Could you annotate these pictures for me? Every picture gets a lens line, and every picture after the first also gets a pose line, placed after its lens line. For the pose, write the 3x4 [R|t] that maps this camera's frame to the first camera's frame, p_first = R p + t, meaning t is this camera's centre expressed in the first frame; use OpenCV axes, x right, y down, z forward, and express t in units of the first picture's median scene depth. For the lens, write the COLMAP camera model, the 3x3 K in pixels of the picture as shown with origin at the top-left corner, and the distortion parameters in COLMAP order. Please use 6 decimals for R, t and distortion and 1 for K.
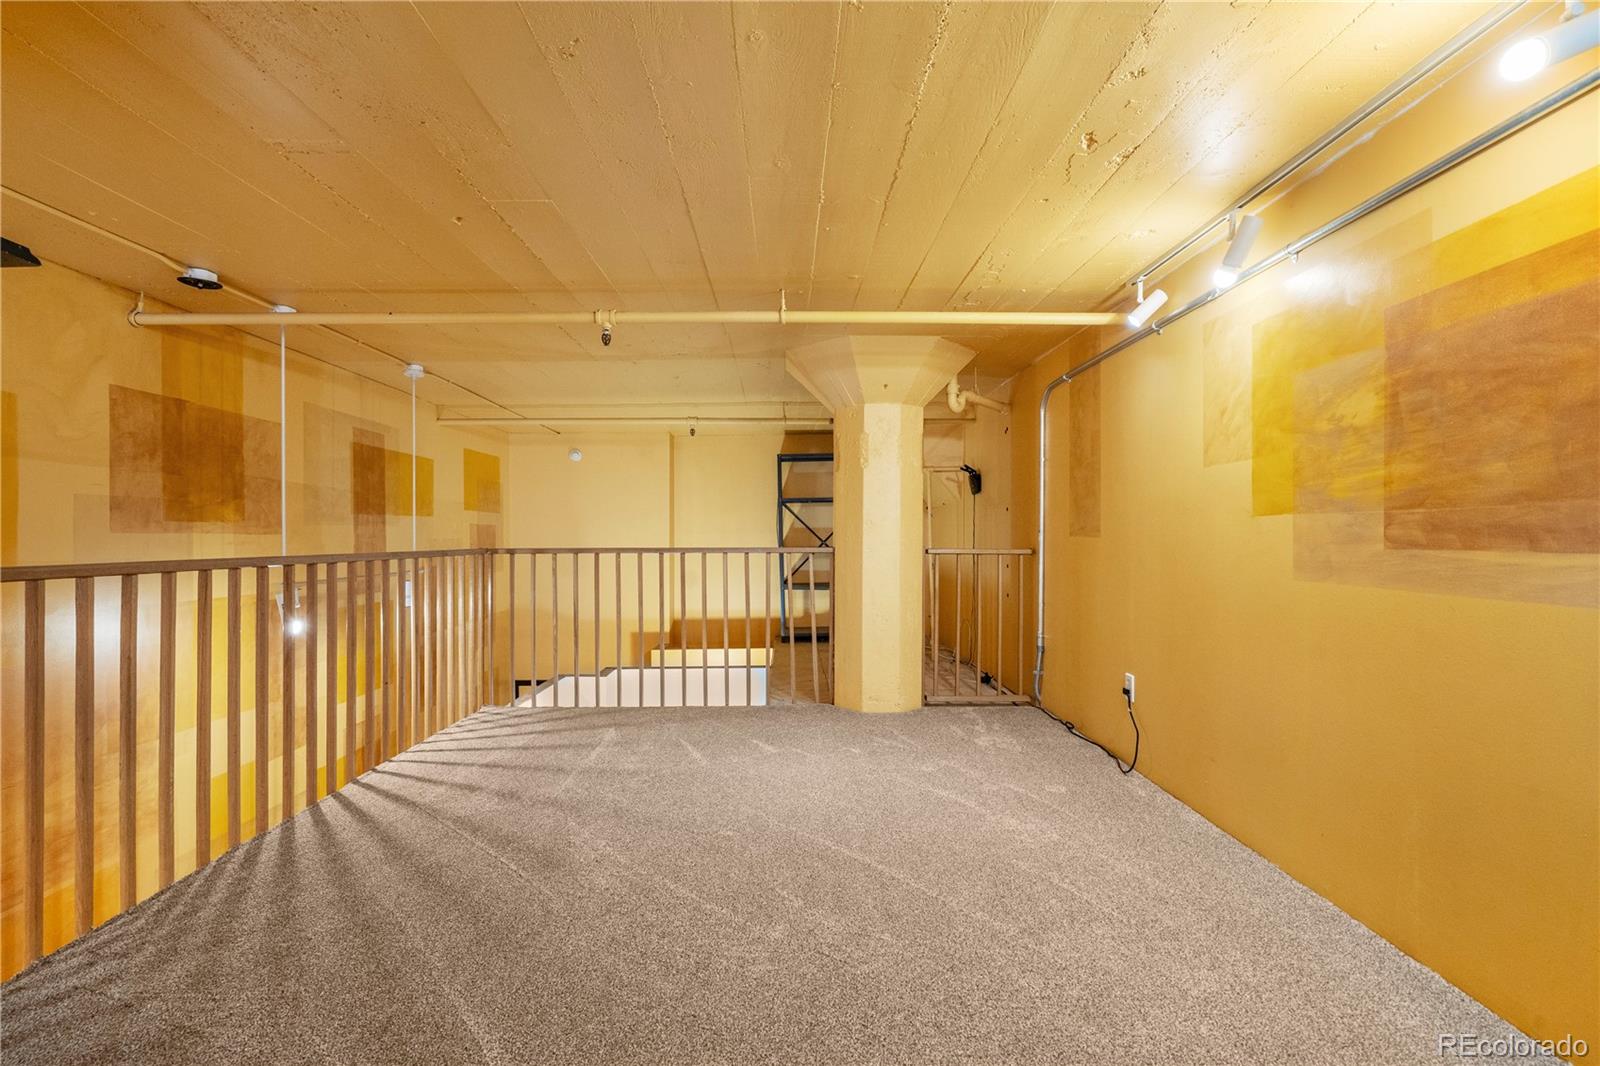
lens RADIAL K [[733.2, 0, 794.5], [0, 733.2, 535.9], [0, 0, 1]] dist [-0.009862, 0.004004]
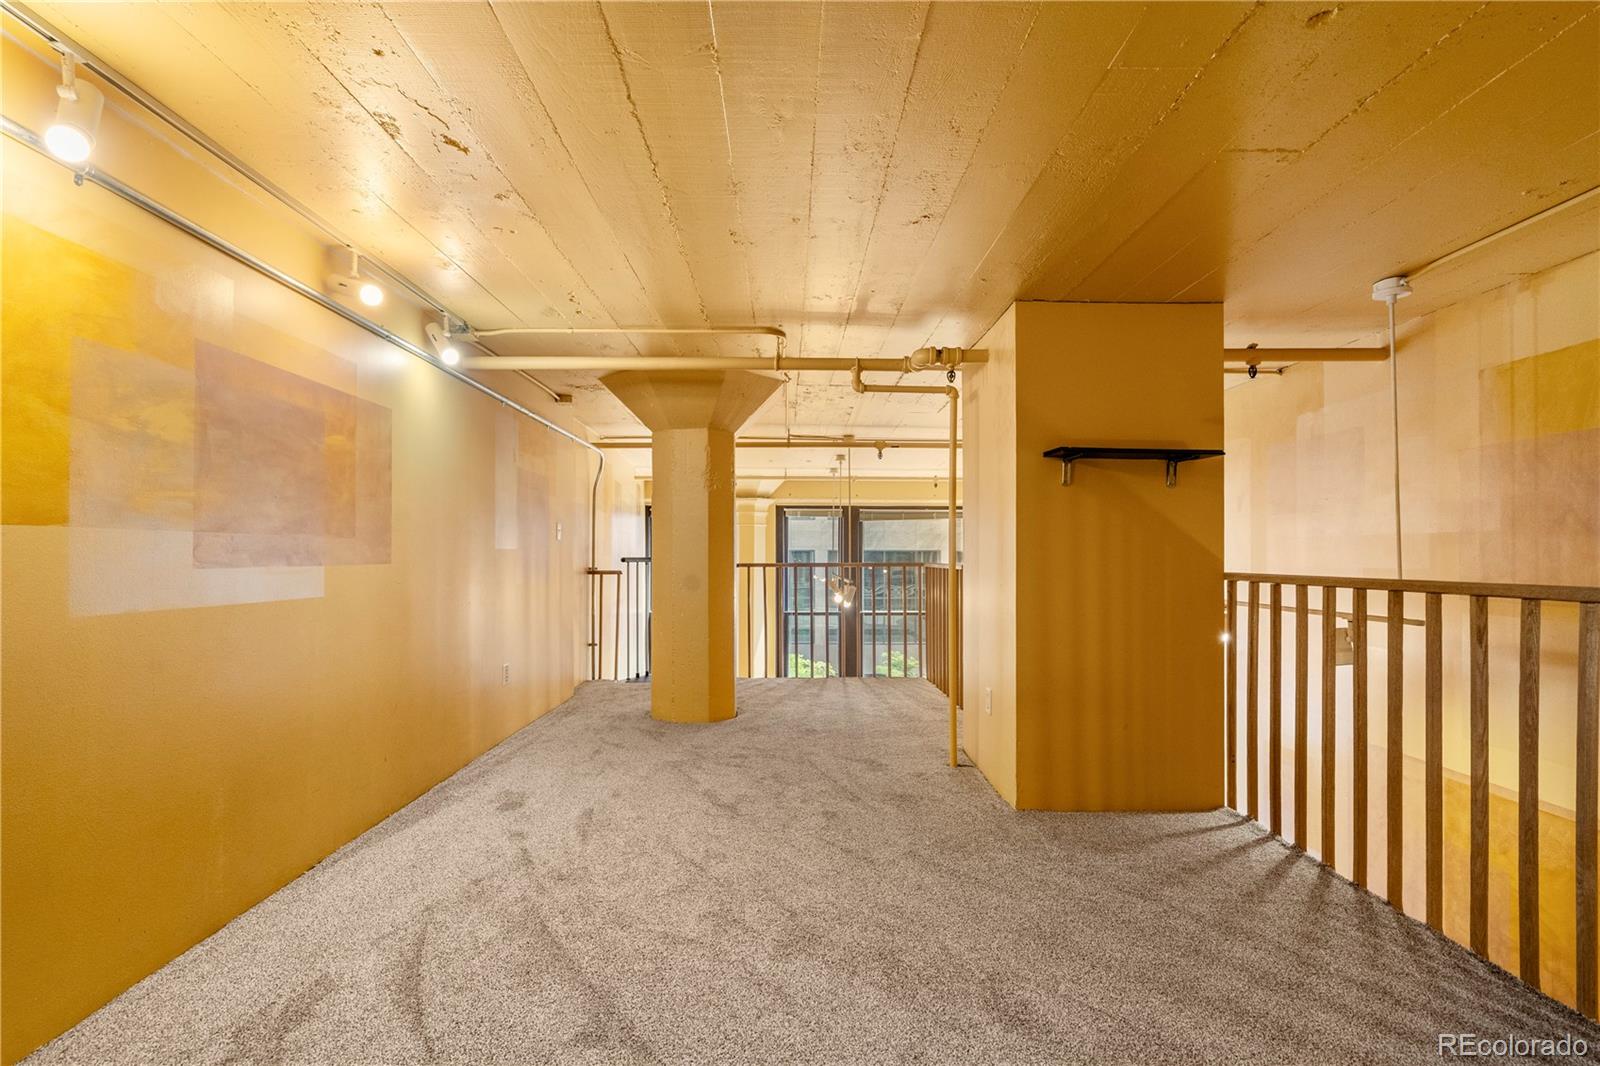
lens RADIAL K [[733.2, 0, 783.7], [0, 733.2, 547.0], [0, 0, 1]] dist [-0.009862, 0.004004]
pose [[-0.999585, 0.002248, 0.028724, -0.055053], [0.001892, 0.999921, -0.012411, 0.001448], [-0.028750, -0.012352, -0.999510, 1.907310]]
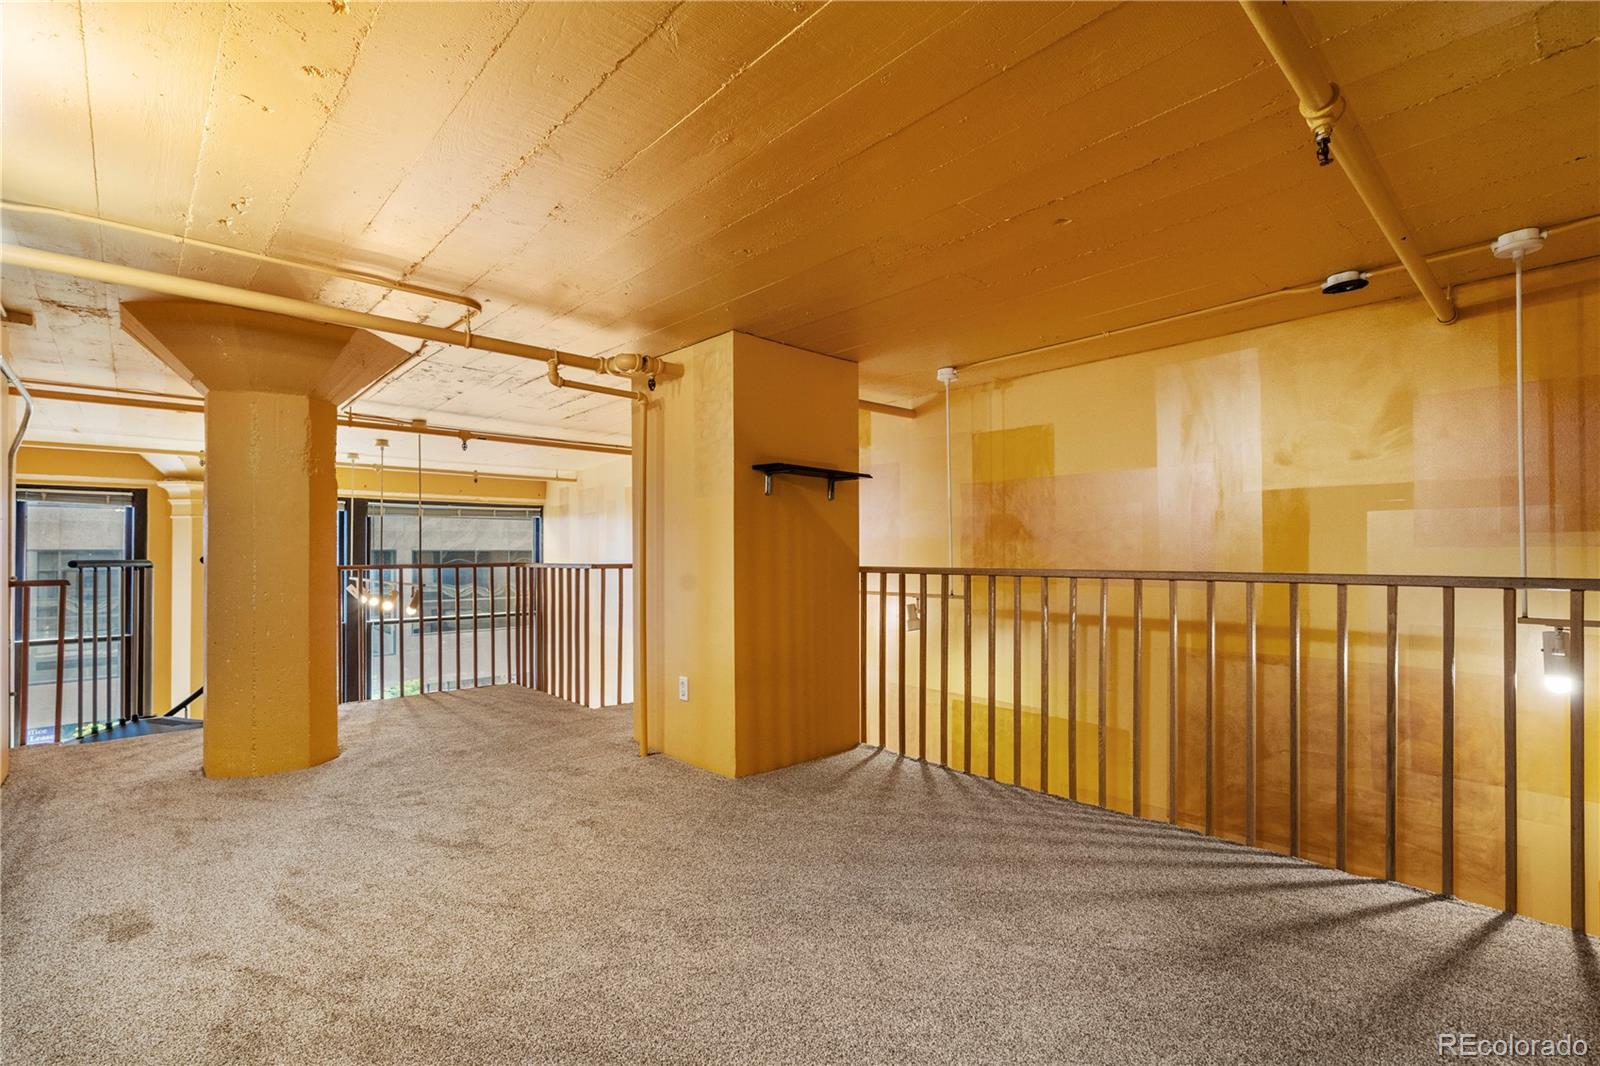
lens RADIAL K [[733.2, 0, 793.8], [0, 733.2, 545.8], [0, 0, 1]] dist [-0.009862, 0.004004]
pose [[-0.758680, -0.000088, -0.651463, 0.504925], [0.007750, 0.999928, -0.009160, -0.002688], [0.651417, -0.011998, -0.758625, 1.782758]]
